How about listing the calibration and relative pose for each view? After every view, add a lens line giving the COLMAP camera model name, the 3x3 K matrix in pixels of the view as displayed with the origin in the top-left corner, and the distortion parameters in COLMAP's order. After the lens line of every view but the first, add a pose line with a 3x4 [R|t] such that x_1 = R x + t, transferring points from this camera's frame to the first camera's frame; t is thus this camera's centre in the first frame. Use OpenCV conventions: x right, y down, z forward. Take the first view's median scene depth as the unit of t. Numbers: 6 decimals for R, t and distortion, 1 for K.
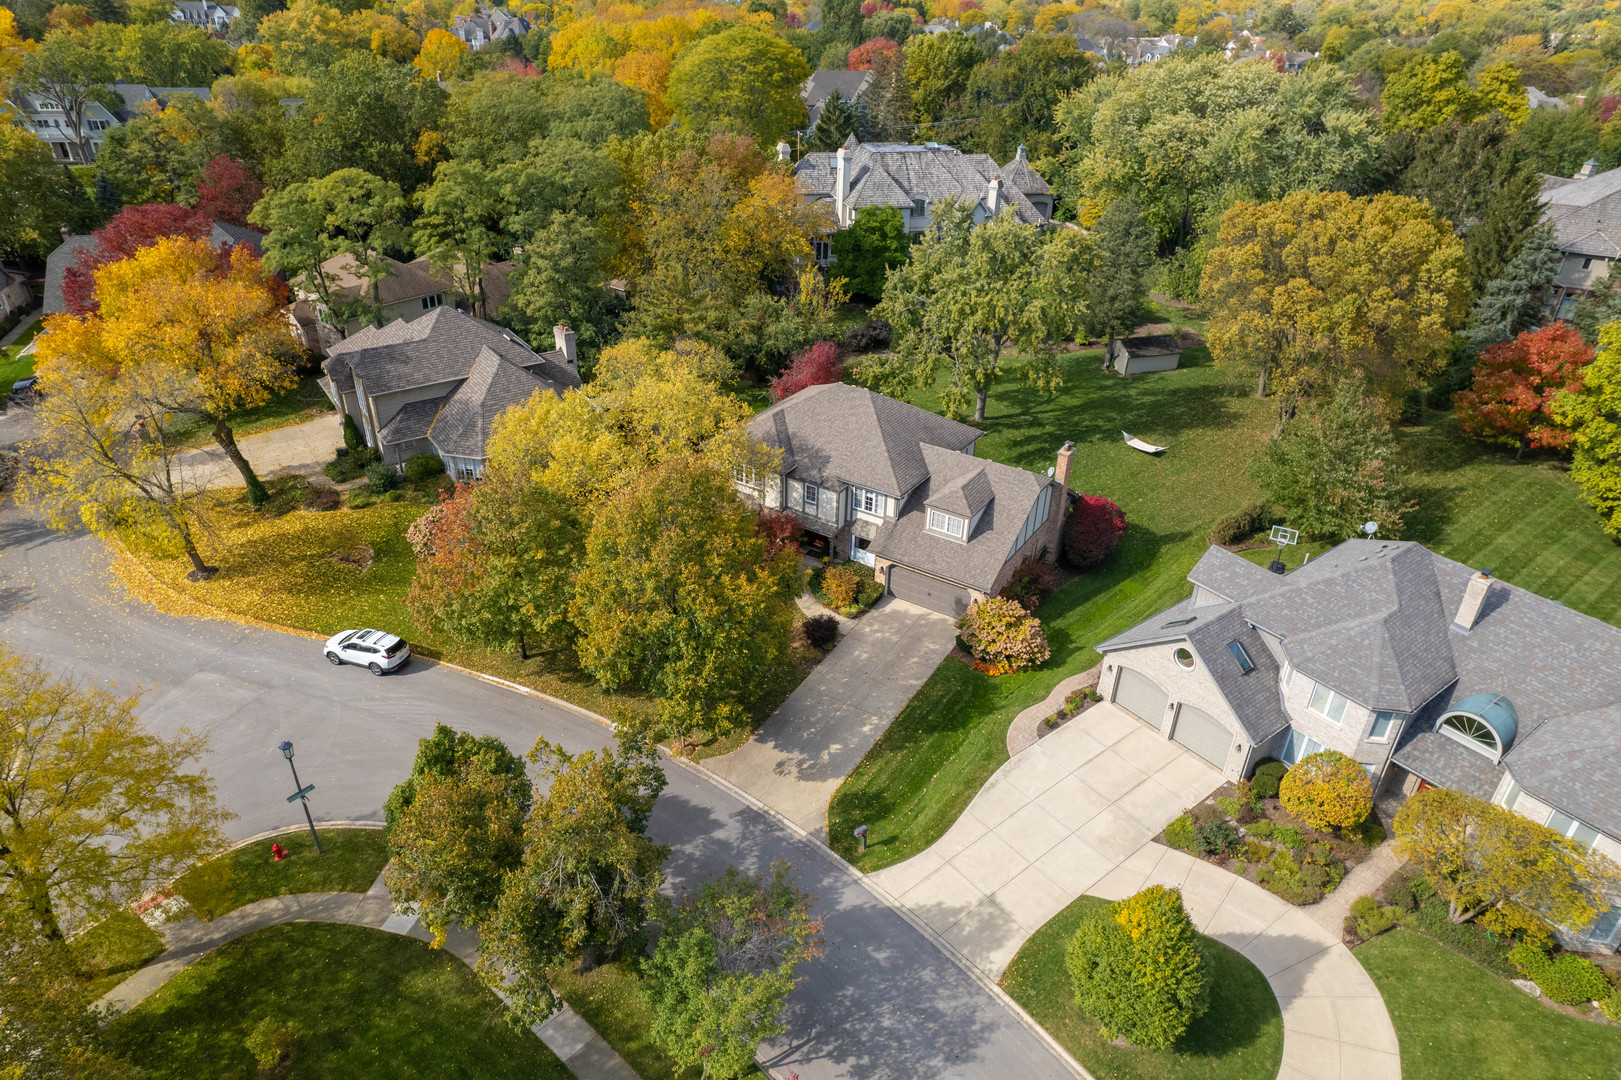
lens RADIAL K [[1036.9, 0, 808.4], [0, 1036.9, 546.3], [0, 0, 1]] dist [-0.092628, 0.092513]
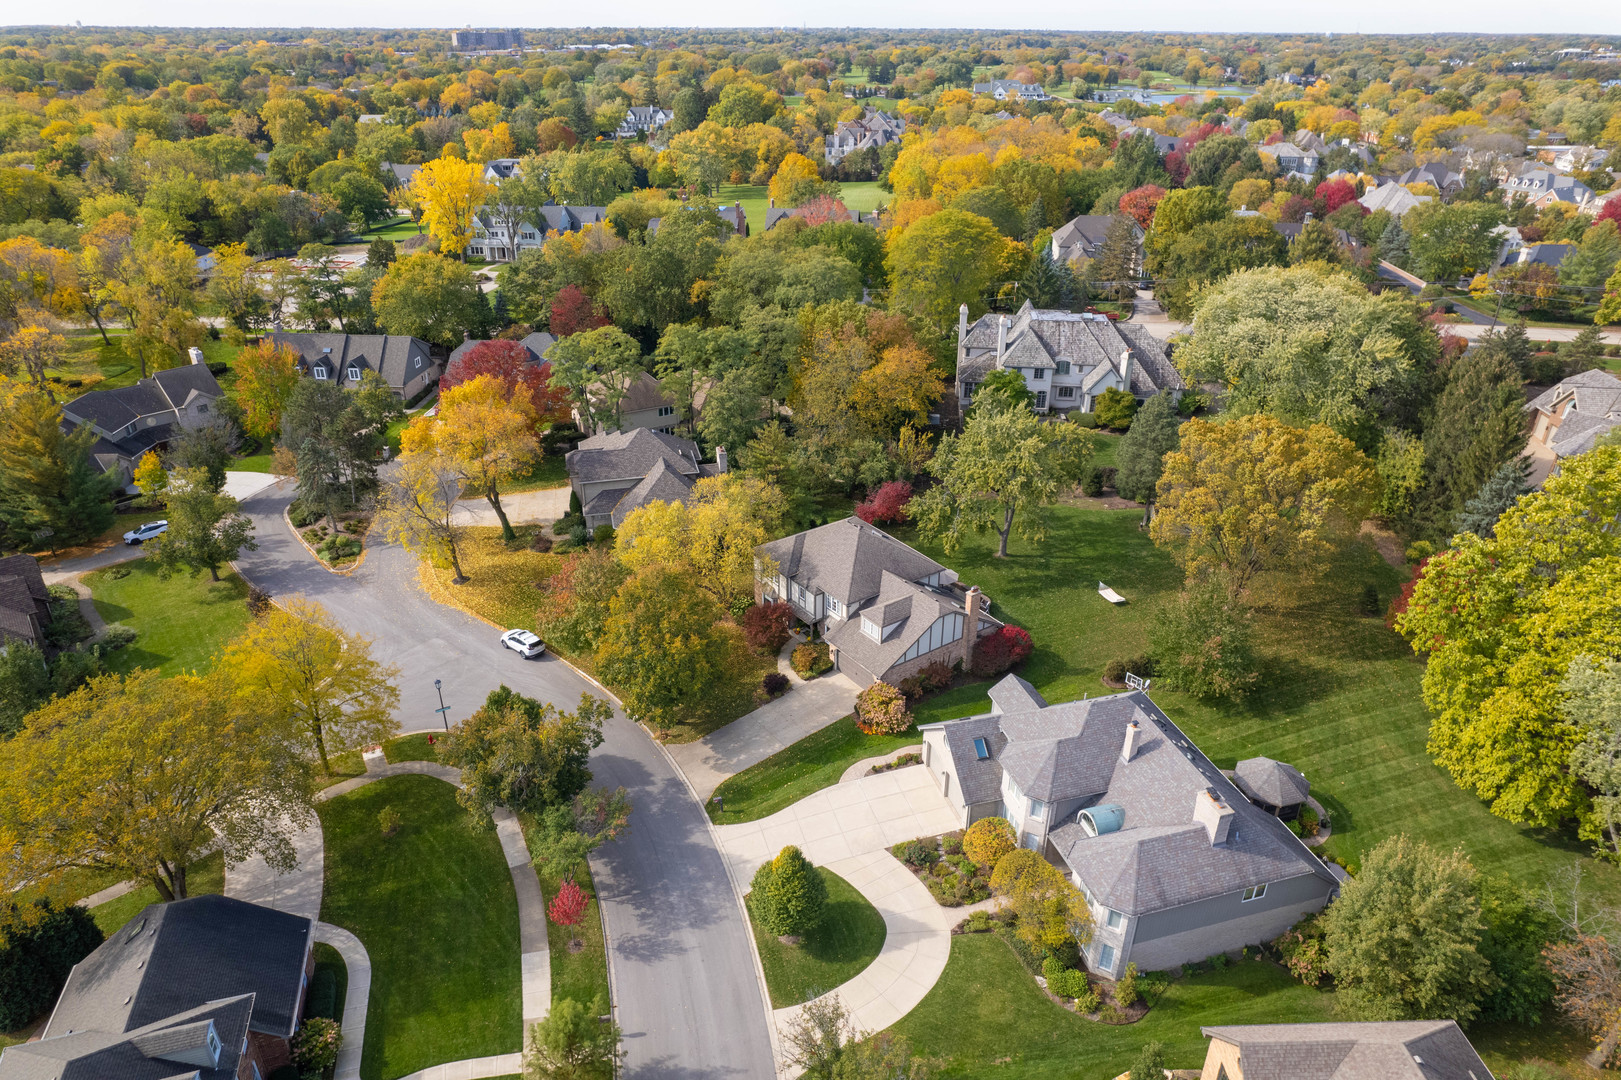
lens RADIAL K [[1042.9, 0, 819.0], [0, 1042.9, 549.2], [0, 0, 1]] dist [-0.063395, 0.049025]
pose [[0.932399, 0.148229, -0.329636, 0.515017], [-0.165609, 0.985871, -0.025118, -0.080413], [0.321256, 0.078011, 0.943774, -0.420899]]
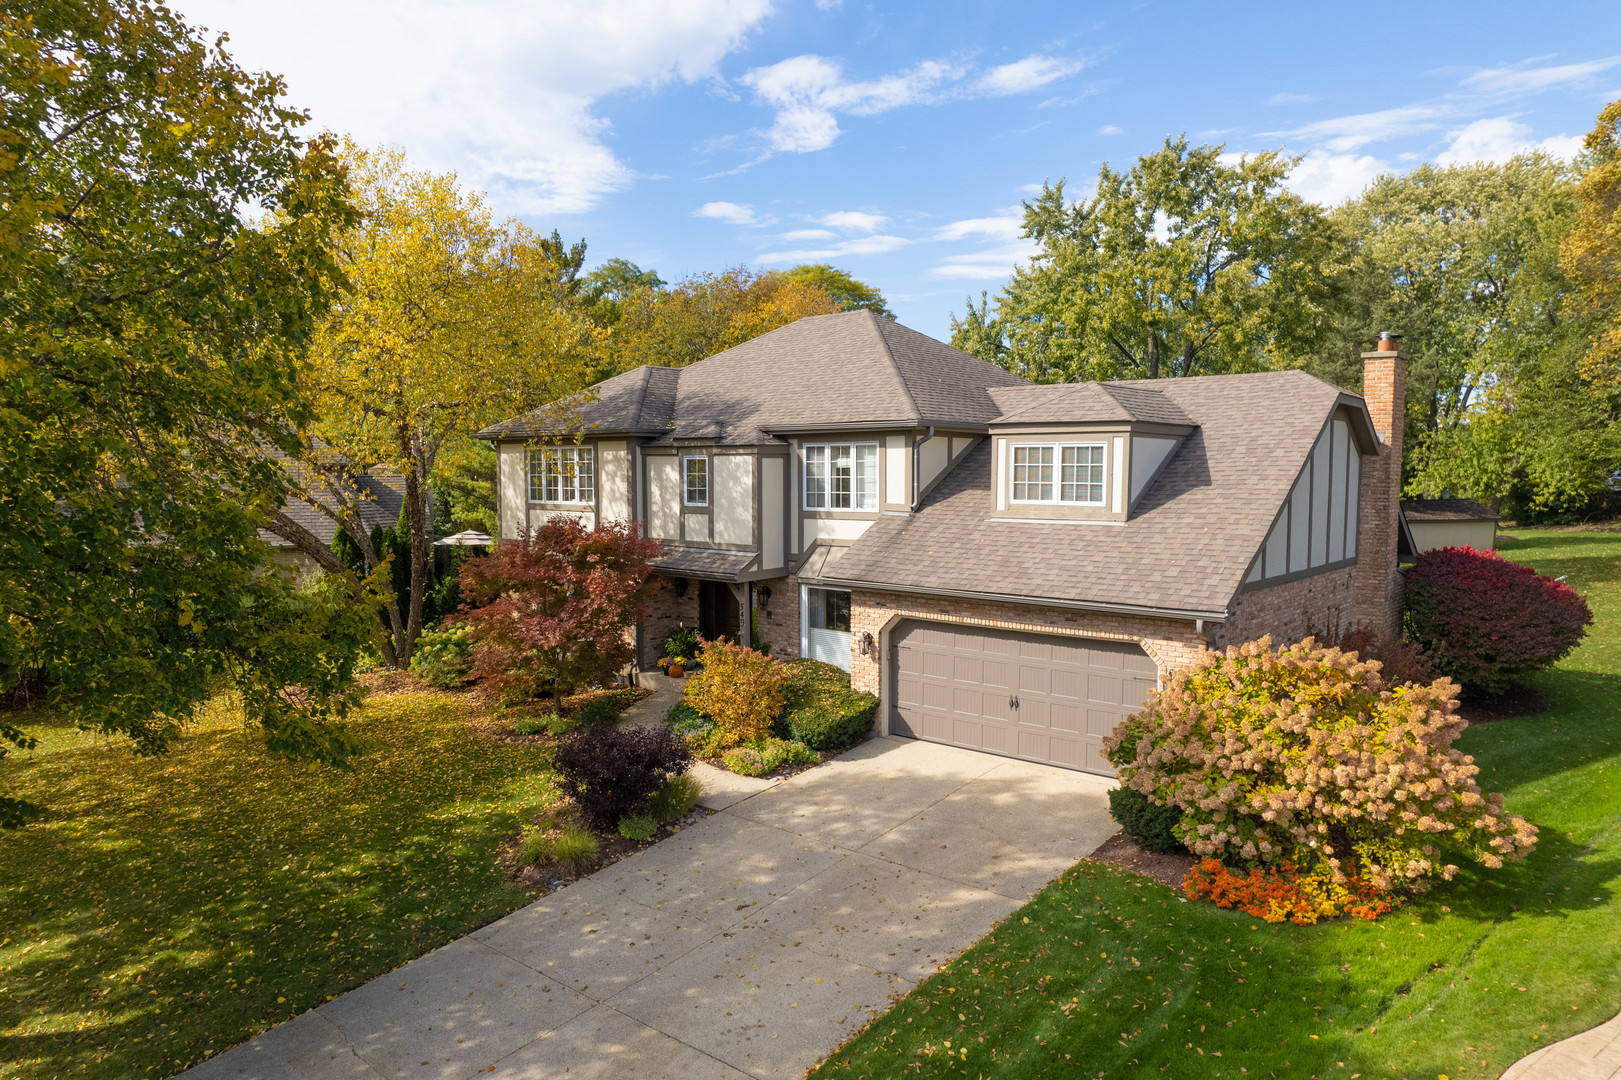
lens RADIAL K [[1042.9, 0, 819.0], [0, 1042.9, 549.2], [0, 0, 1]] dist [-0.063395, 0.049025]
pose [[0.991142, -0.012054, -0.132261, 0.097875], [-0.047443, 0.898025, -0.437379, 0.138505], [0.124046, 0.439780, 0.889498, 0.678714]]
